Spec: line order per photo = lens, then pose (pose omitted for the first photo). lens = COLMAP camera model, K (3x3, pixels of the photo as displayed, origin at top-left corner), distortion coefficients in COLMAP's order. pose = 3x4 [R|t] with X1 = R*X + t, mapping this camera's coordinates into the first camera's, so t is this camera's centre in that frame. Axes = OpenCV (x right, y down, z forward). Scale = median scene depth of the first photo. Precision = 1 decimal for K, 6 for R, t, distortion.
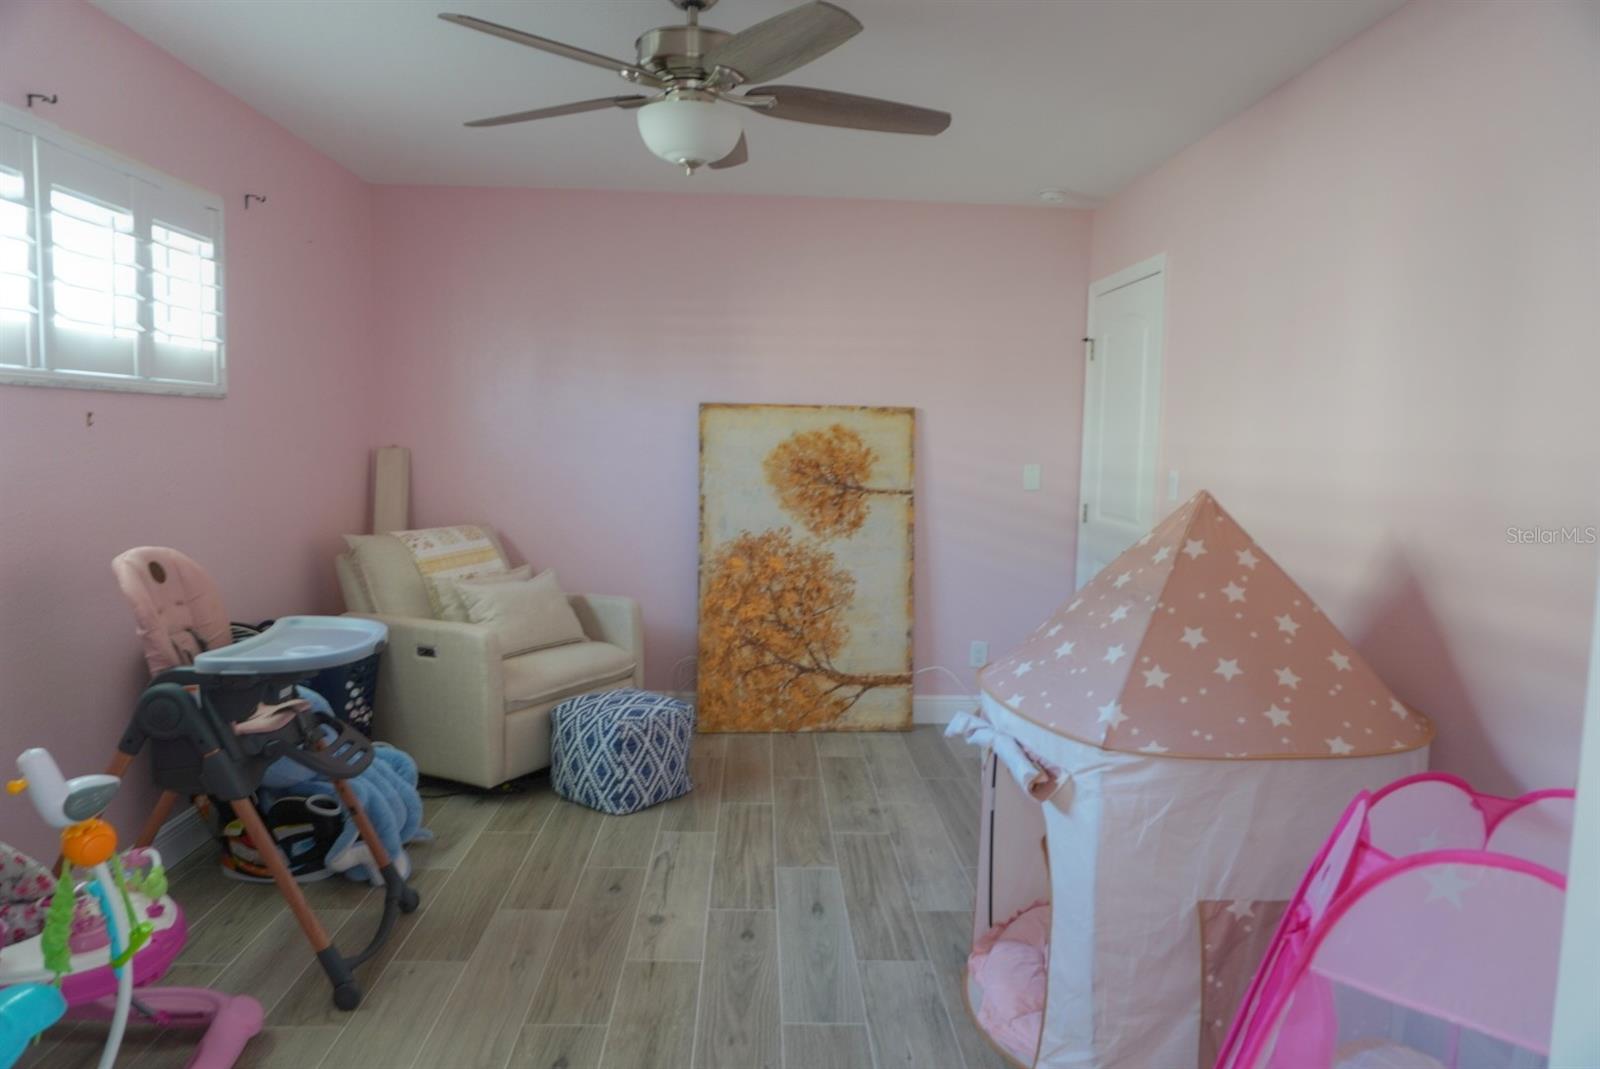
lens RADIAL K [[1069.9, 0, 801.8], [0, 1069.9, 527.3], [0, 0, 1]] dist [-0.051603, 0.040182]
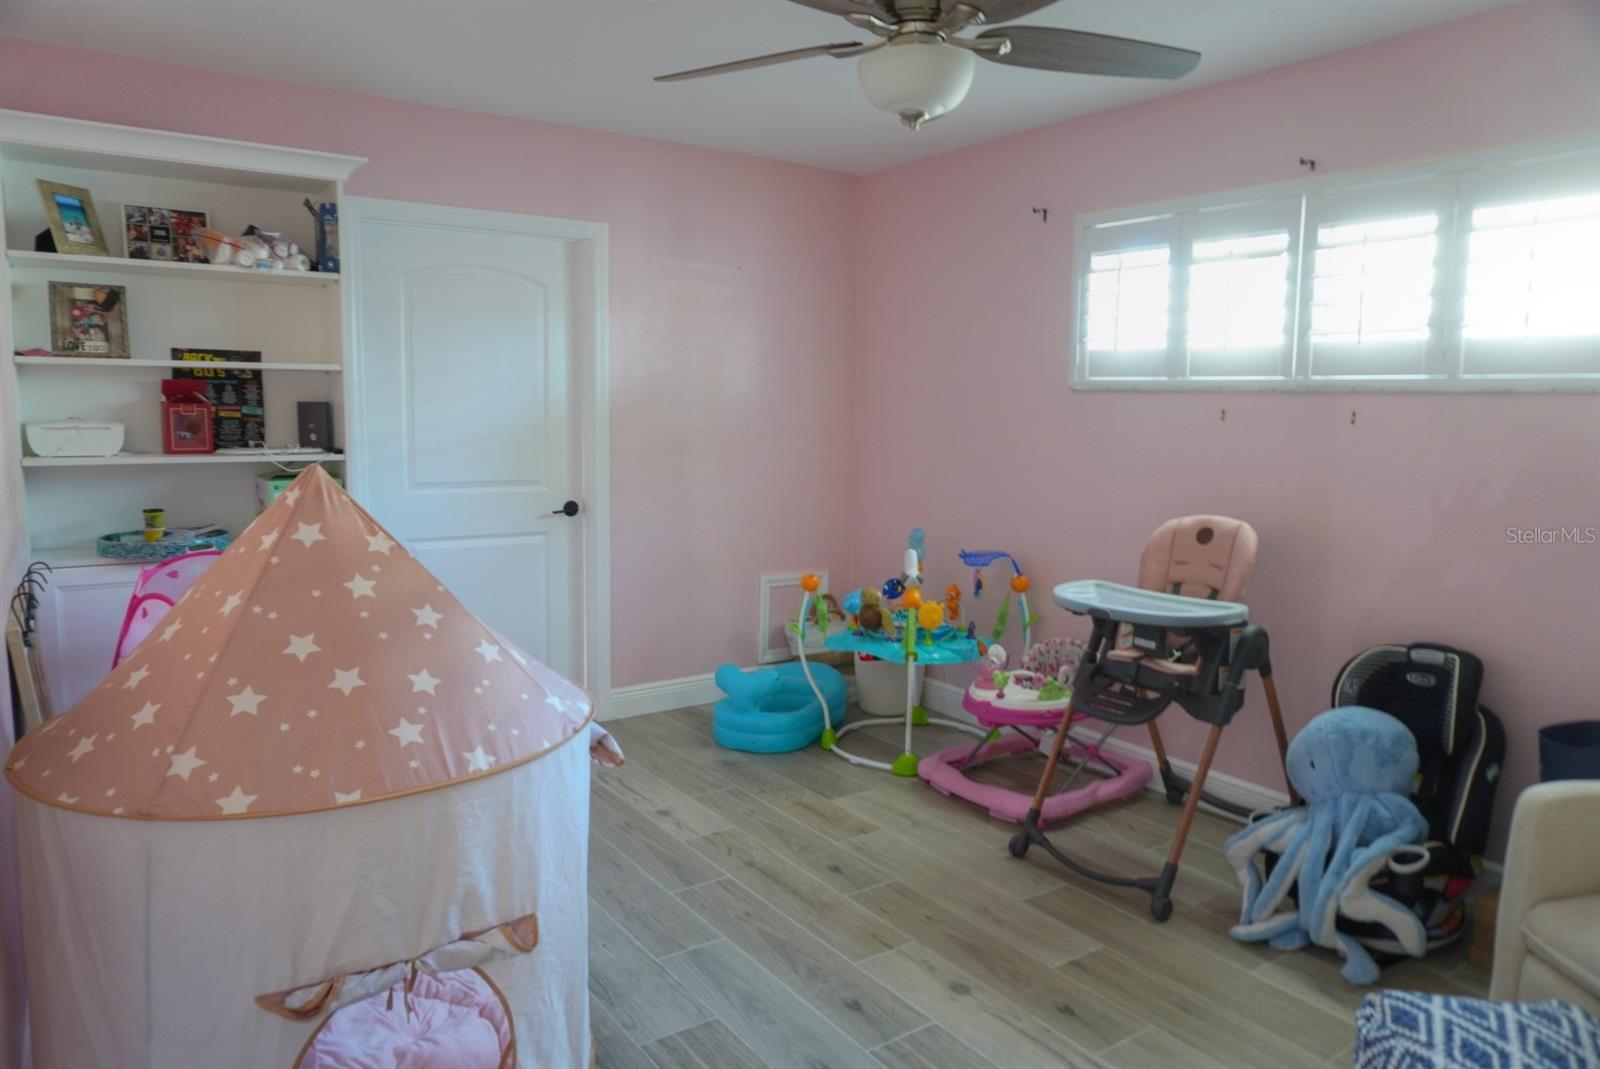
lens RADIAL K [[1069.9, 0, 805.0], [0, 1069.9, 538.1], [0, 0, 1]] dist [-0.051603, 0.040182]
pose [[-0.839212, 0.030202, -0.542965, 0.447928], [-0.091234, 0.976485, 0.195330, -0.146937], [0.536096, 0.213460, -0.816722, 1.662684]]
